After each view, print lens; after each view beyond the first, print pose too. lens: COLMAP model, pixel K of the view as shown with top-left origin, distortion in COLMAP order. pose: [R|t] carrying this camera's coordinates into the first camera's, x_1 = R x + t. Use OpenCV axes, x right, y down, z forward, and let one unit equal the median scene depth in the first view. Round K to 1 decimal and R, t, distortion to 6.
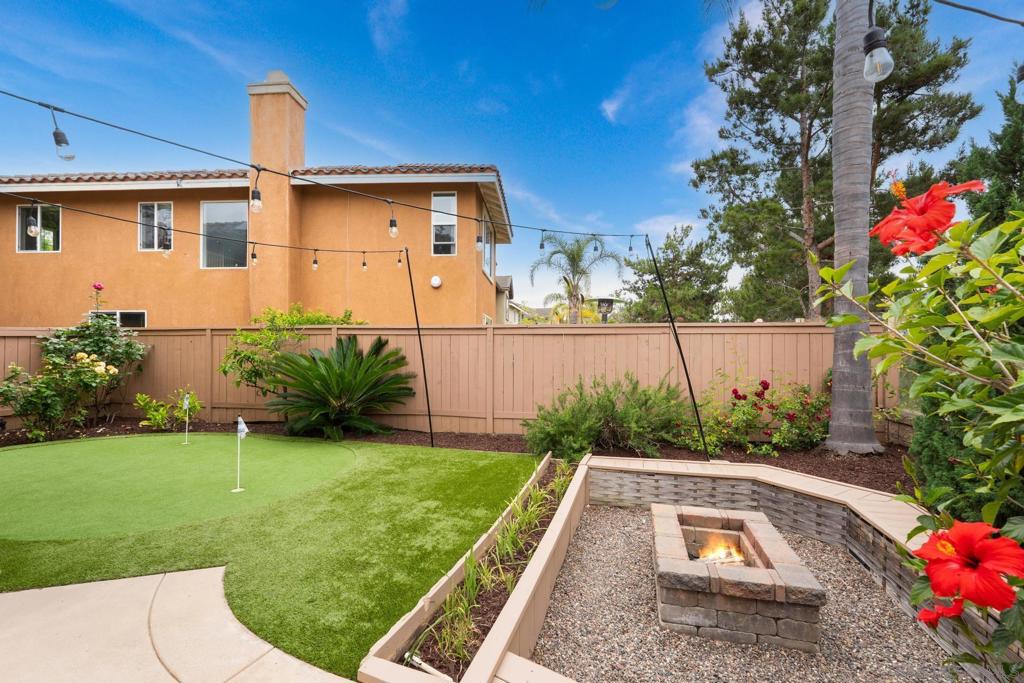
lens RADIAL K [[467.9, 0, 520.4], [0, 467.9, 346.5], [0, 0, 1]] dist [-0.005355, 0.000053]
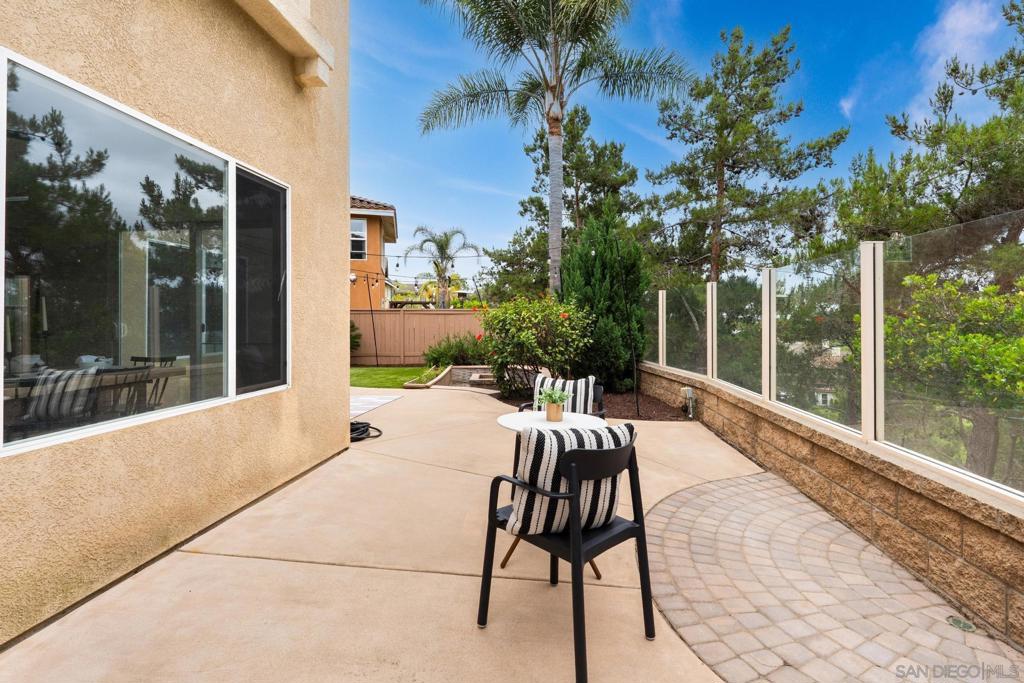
lens RADIAL K [[467.9, 0, 506.7], [0, 467.9, 333.5], [0, 0, 1]] dist [-0.005355, 0.000053]
pose [[0.968374, -0.010098, 0.249297, -0.031940], [0.002648, 0.999540, 0.030200, -0.000095], [-0.249487, -0.028585, 0.967956, -0.250635]]
